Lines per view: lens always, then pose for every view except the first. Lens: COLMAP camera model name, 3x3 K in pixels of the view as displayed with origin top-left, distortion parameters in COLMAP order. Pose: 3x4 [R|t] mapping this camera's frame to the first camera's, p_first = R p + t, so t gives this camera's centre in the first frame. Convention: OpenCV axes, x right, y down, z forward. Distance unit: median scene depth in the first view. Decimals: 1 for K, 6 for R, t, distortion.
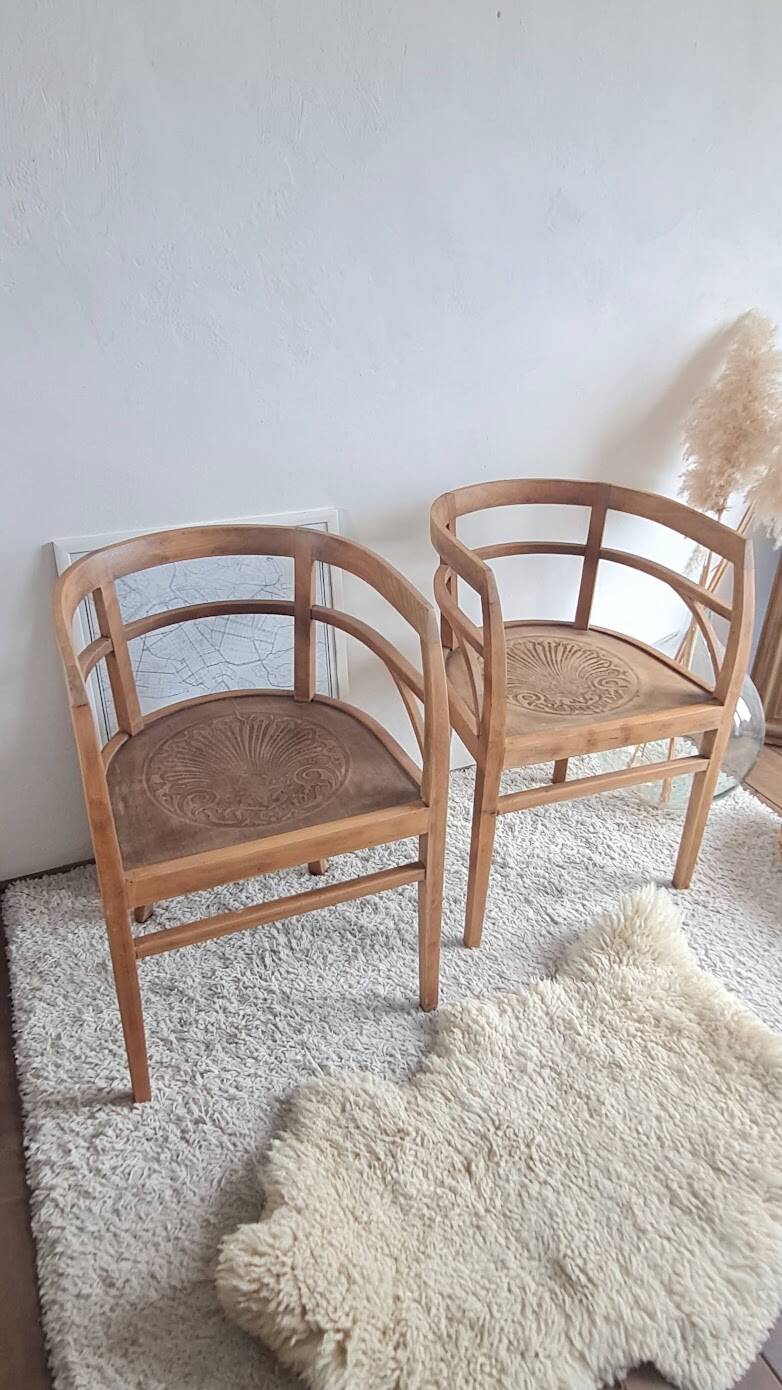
lens RADIAL K [[861.0, 0, 376.7], [0, 861.0, 682.1], [0, 0, 1]] dist [0.010967, -0.001806]
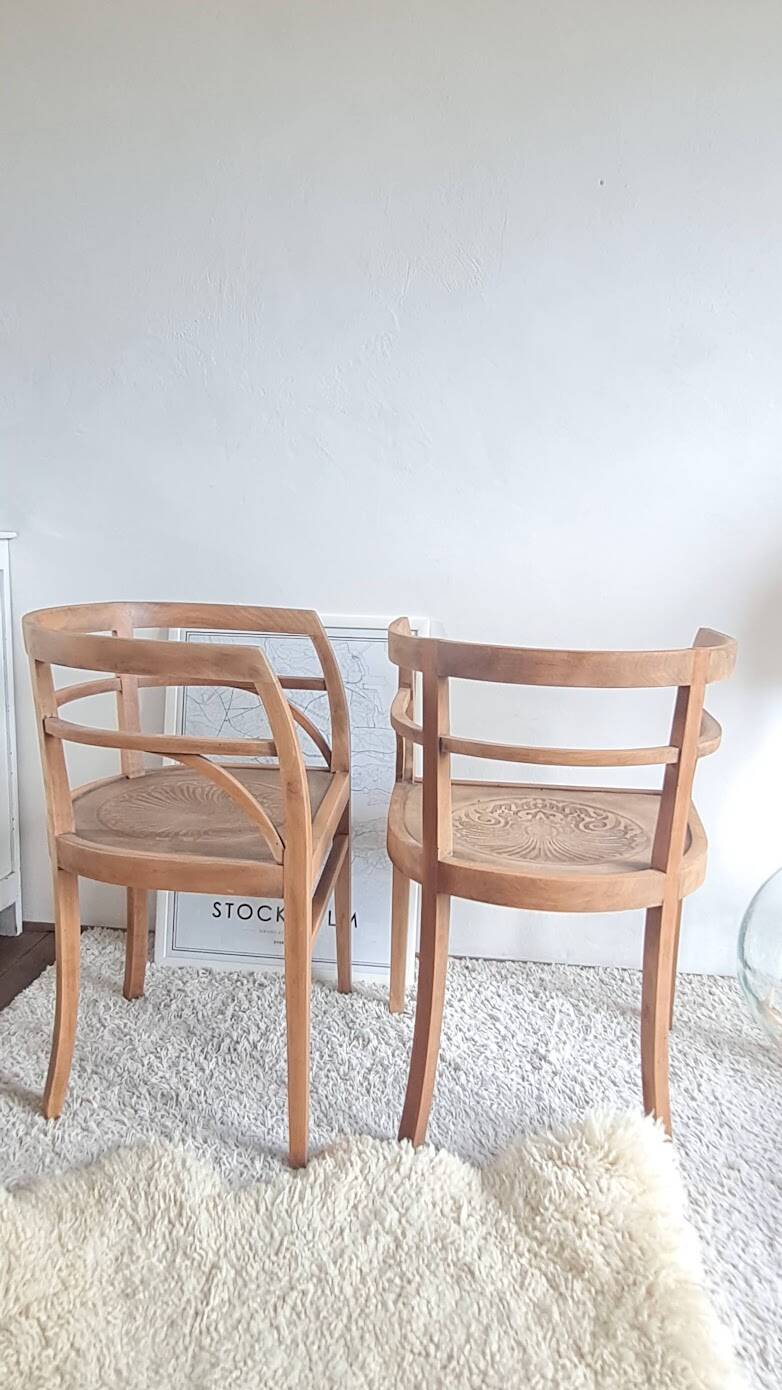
lens RADIAL K [[951.1, 0, 380.5], [0, 951.1, 676.1], [0, 0, 1]] dist [0.011450, -0.002336]
pose [[0.848689, 0.083244, -0.522301, 0.578524], [-0.255782, 0.928971, -0.267562, 0.203188], [0.462929, 0.360672, 0.809699, 0.110534]]
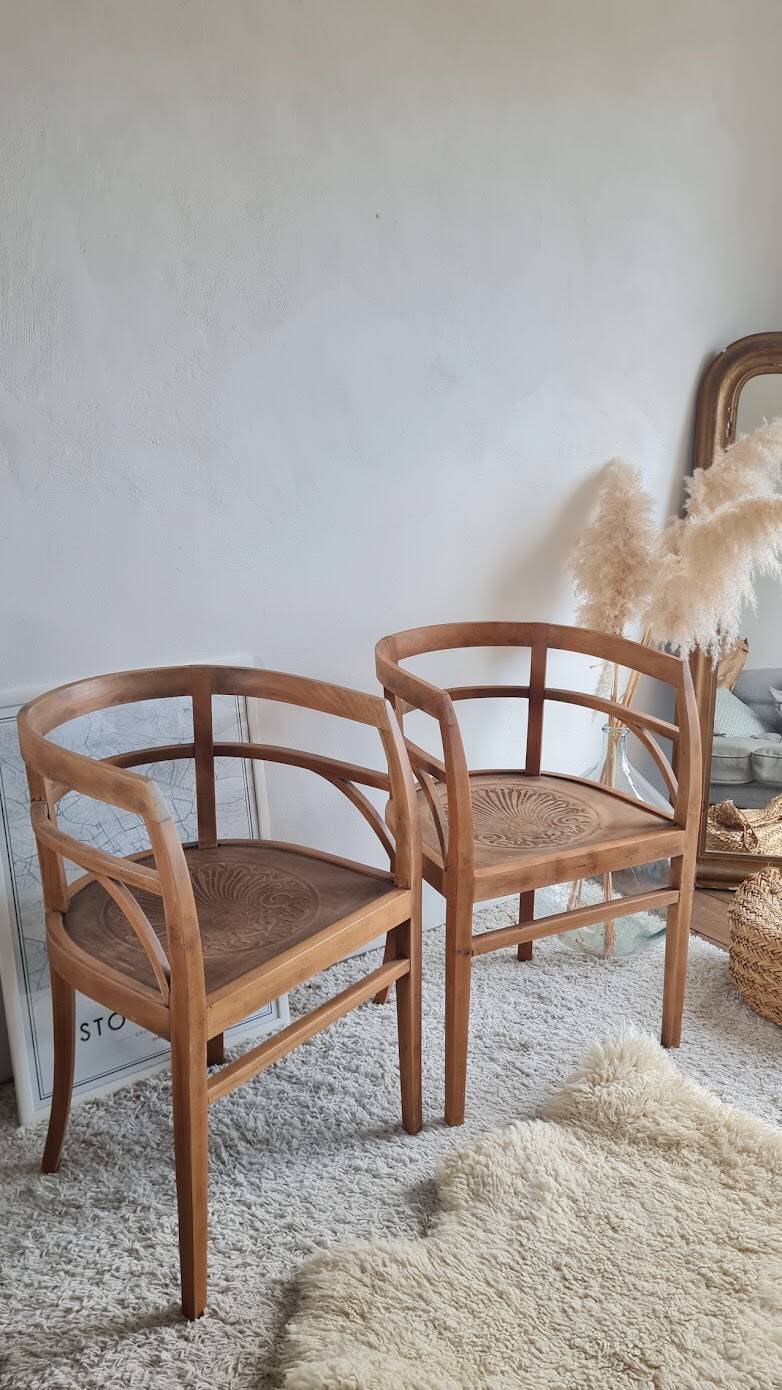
lens RADIAL K [[1160.9, 0, 410.7], [0, 1160.9, 688.5], [0, 0, 1]] dist [0.052212, -0.037715]
pose [[0.970315, -0.067244, 0.232309, -0.207227], [0.119223, 0.968736, -0.217569, 0.161103], [-0.210416, 0.238807, 0.947996, -0.300398]]
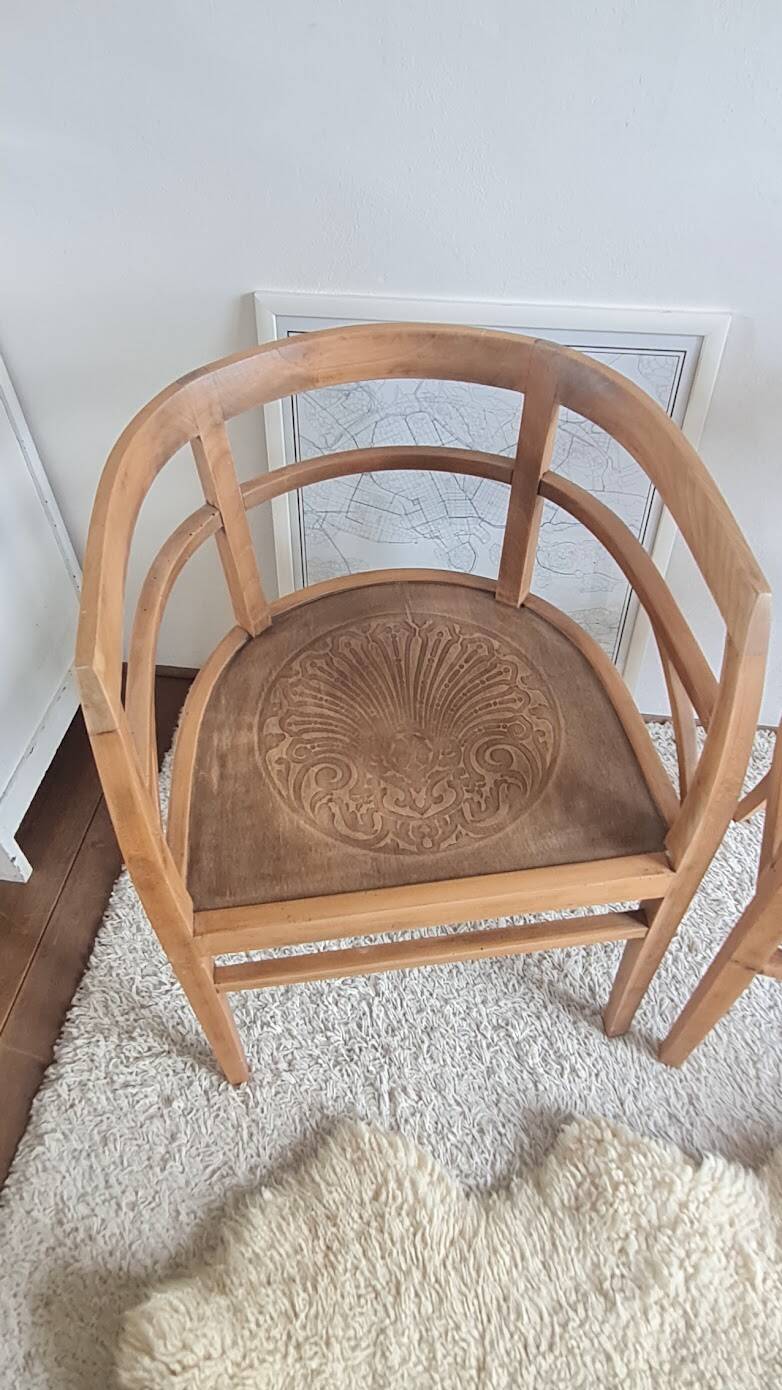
lens RADIAL K [[881.2, 0, 372.0], [0, 881.2, 668.4], [0, 0, 1]] dist [-0.005237, 0.035105]
pose [[0.837906, 0.381837, -0.390018, 0.081938], [-0.225661, 0.892979, 0.389443, -0.197582], [0.496982, -0.238305, 0.834398, 0.410196]]
